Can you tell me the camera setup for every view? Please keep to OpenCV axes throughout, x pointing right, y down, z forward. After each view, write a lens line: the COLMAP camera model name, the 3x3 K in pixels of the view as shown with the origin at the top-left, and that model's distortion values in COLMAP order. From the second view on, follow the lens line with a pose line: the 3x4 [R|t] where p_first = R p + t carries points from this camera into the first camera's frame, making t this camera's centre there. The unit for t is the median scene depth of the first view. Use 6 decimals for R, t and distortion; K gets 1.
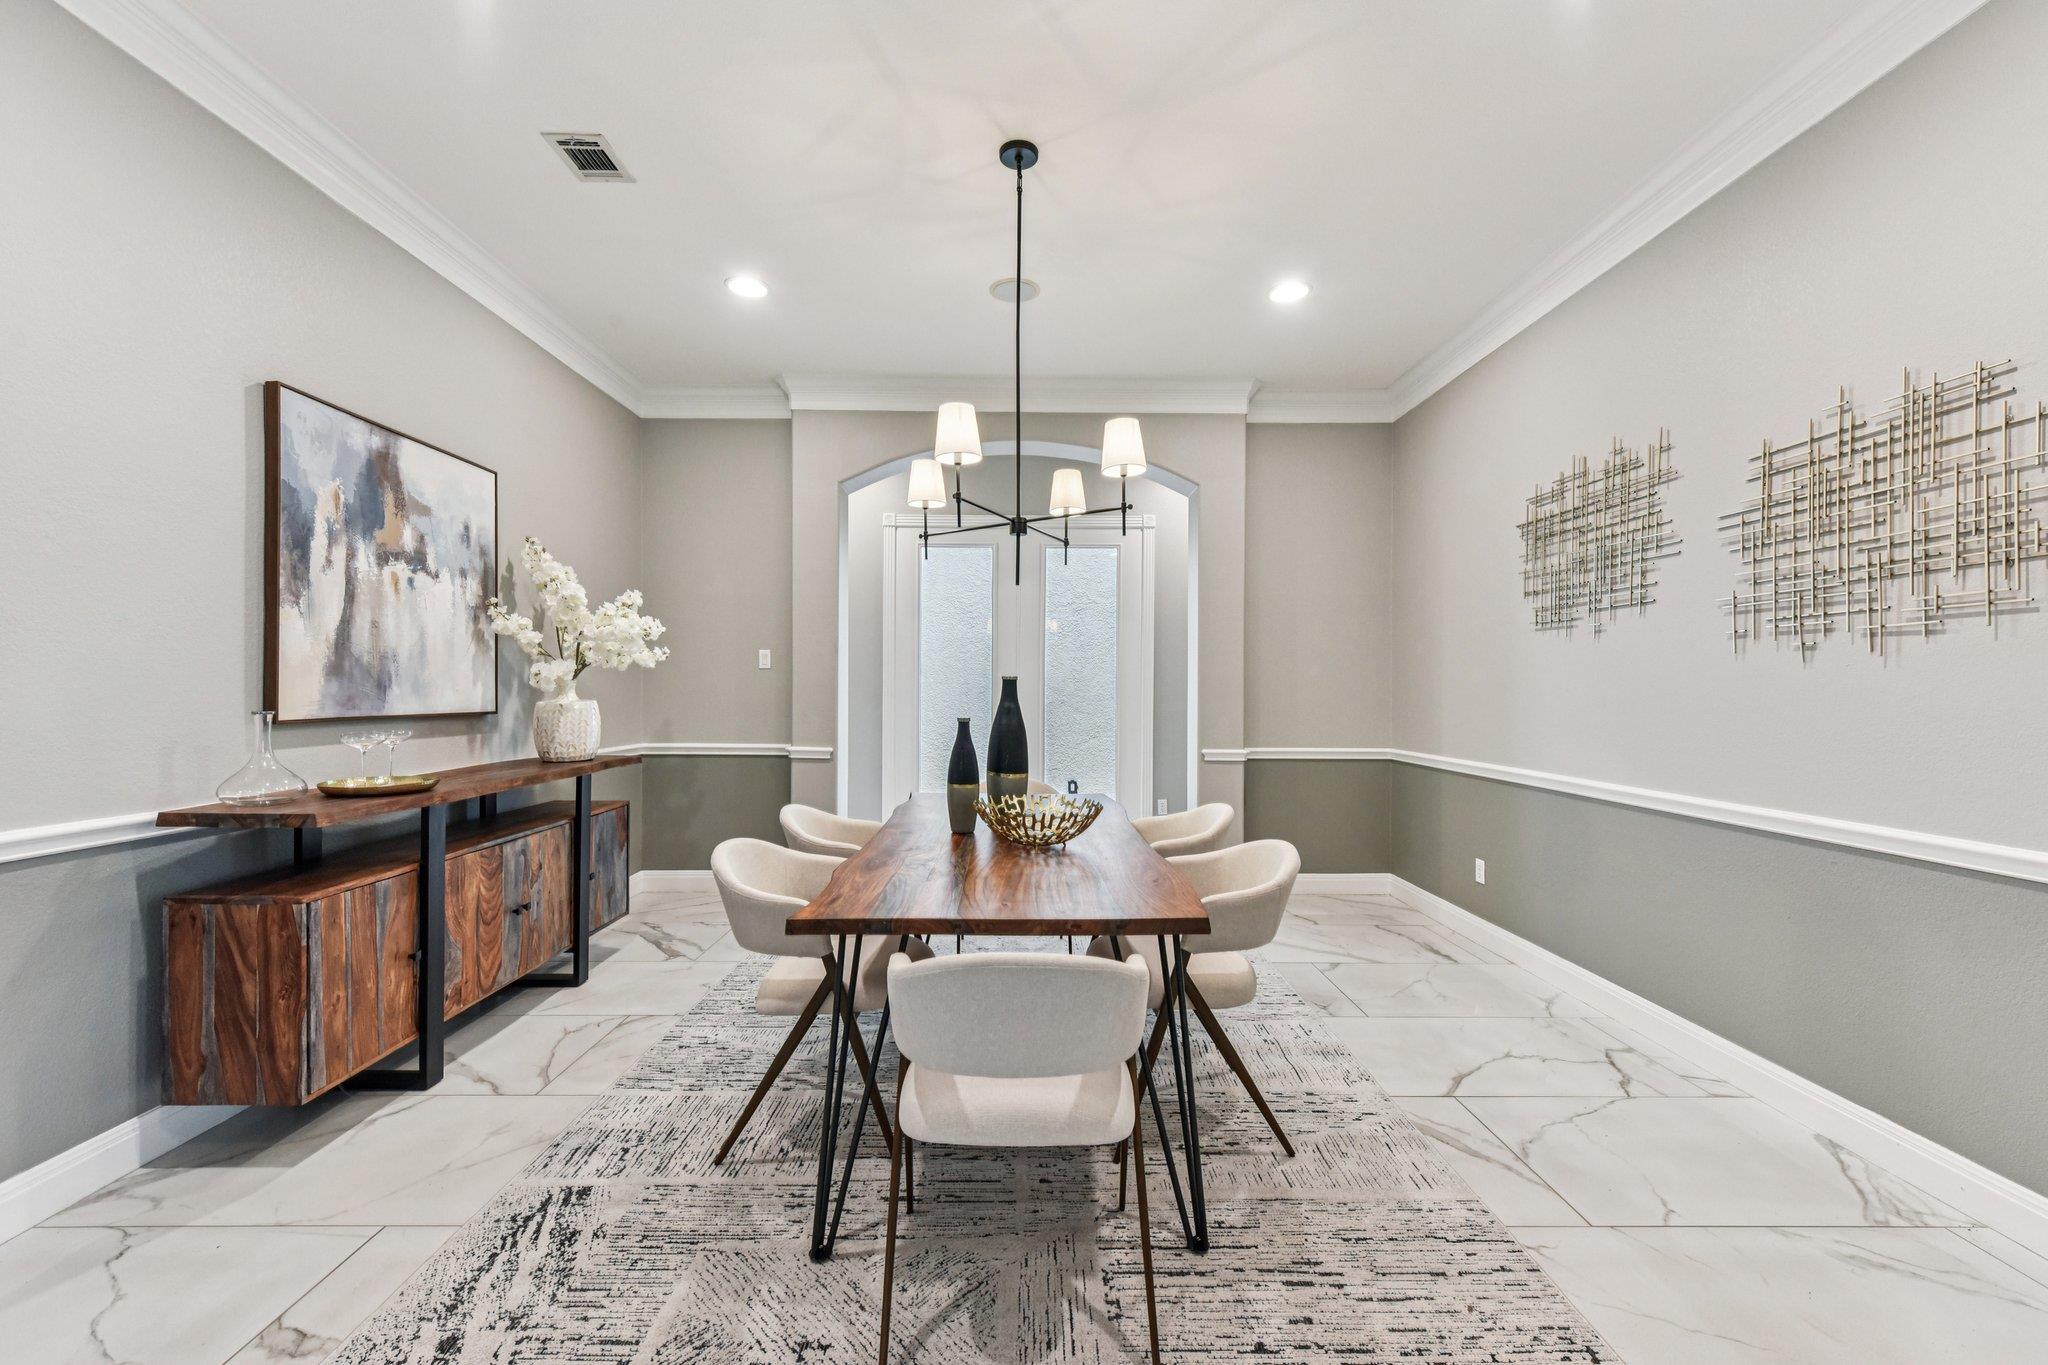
lens RADIAL K [[810.3, 0, 1016.8], [0, 810.3, 687.9], [0, 0, 1]] dist [-0.001567, -0.000387]
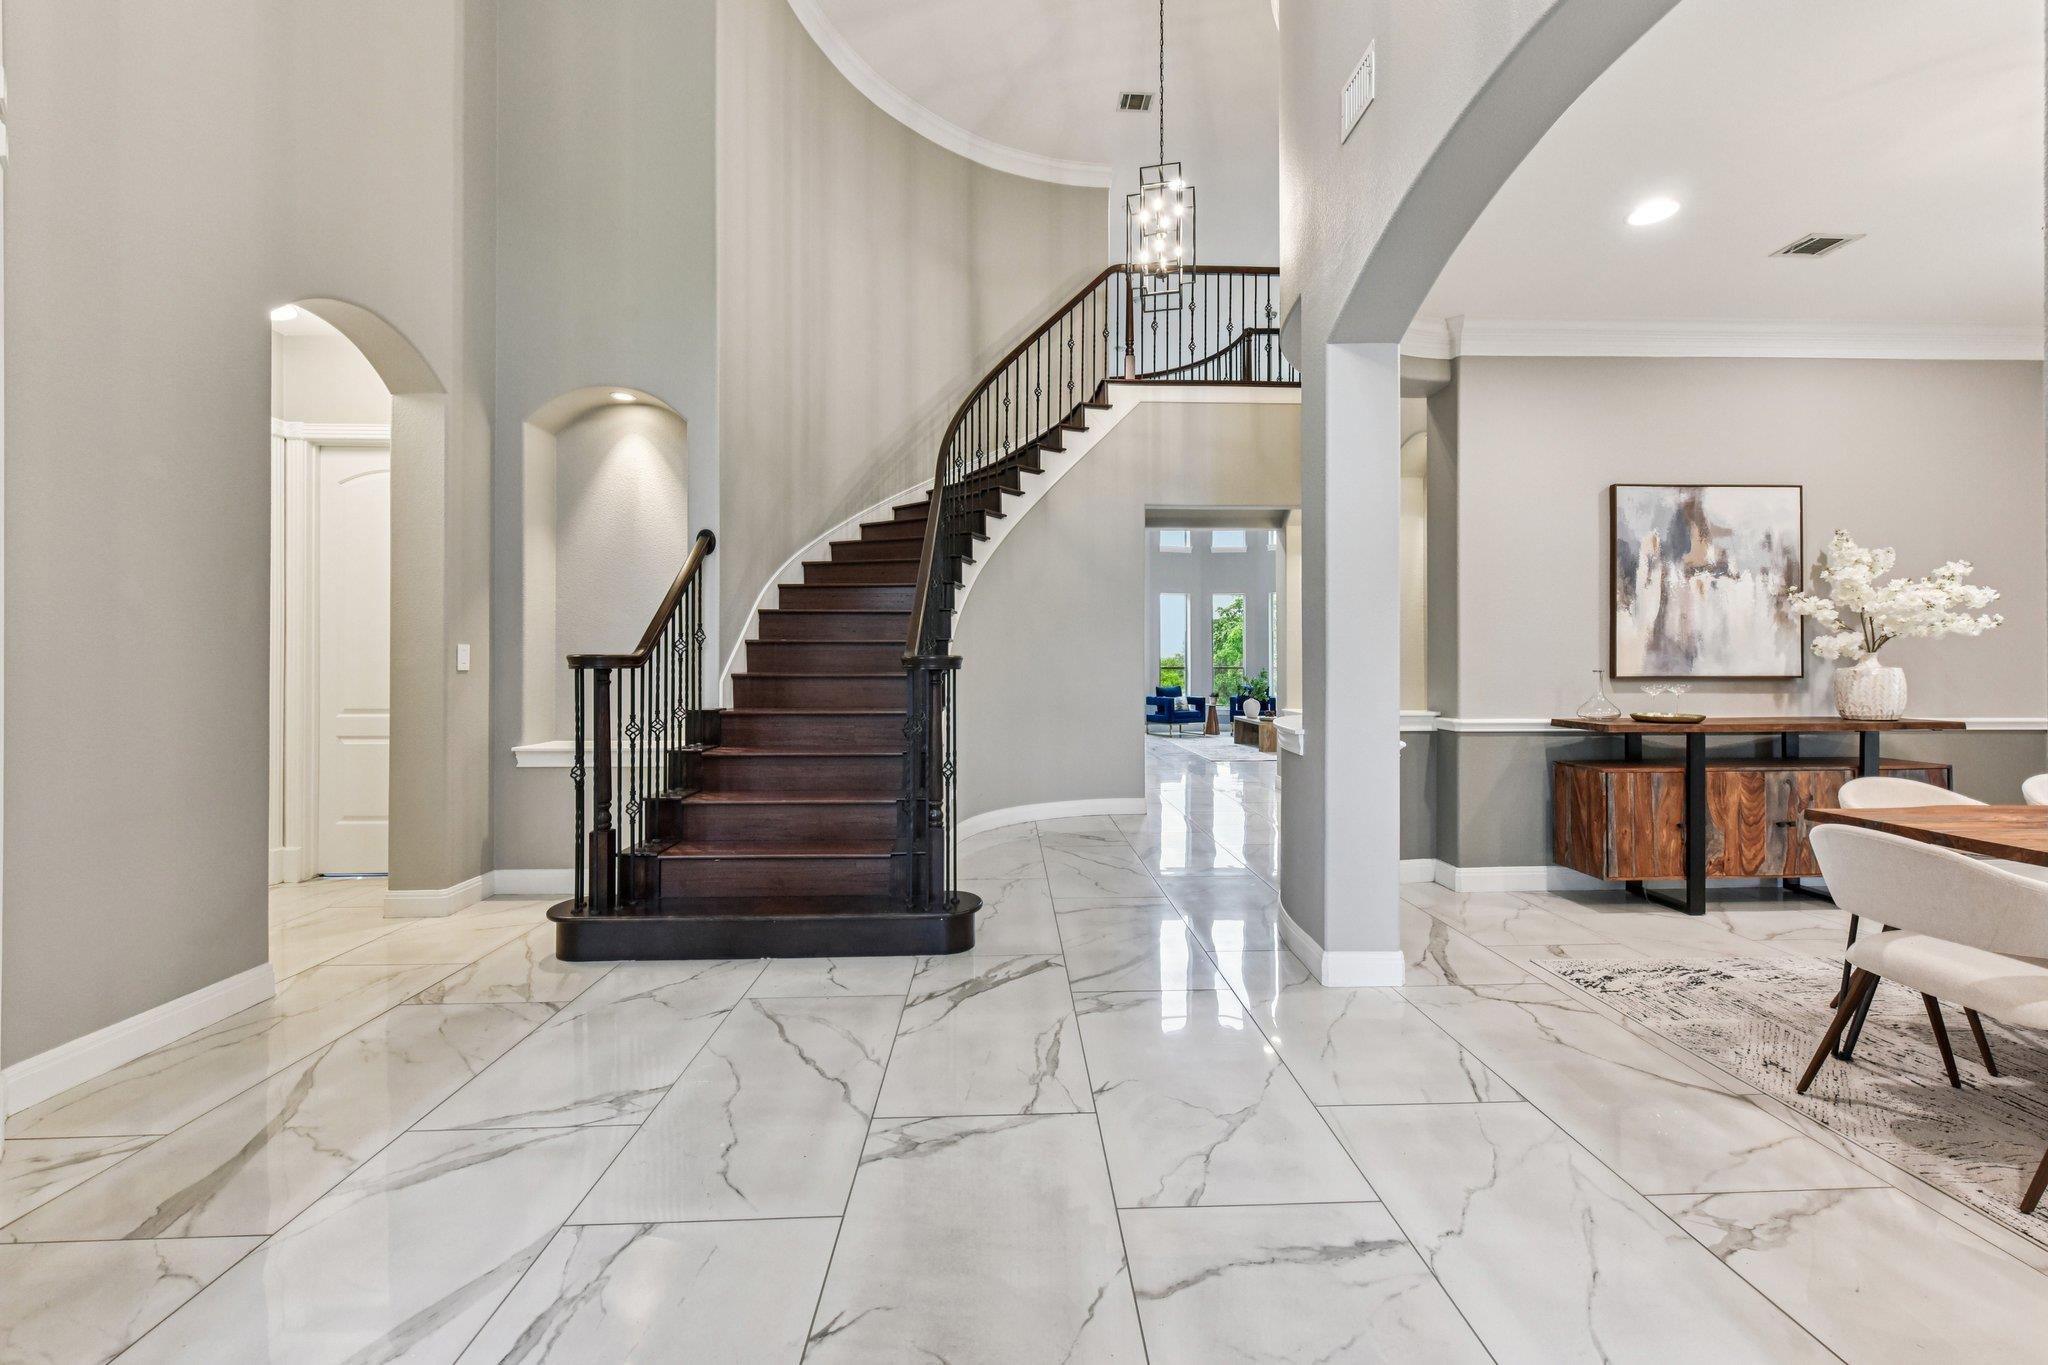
lens RADIAL K [[810.3, 0, 1027.2], [0, 810.3, 670.9], [0, 0, 1]] dist [-0.001567, -0.000387]
pose [[0.023809, 0.005724, -0.999700, 0.733446], [0.003150, 0.999978, 0.005801, 0.012665], [0.999712, -0.003287, 0.023790, -0.288937]]
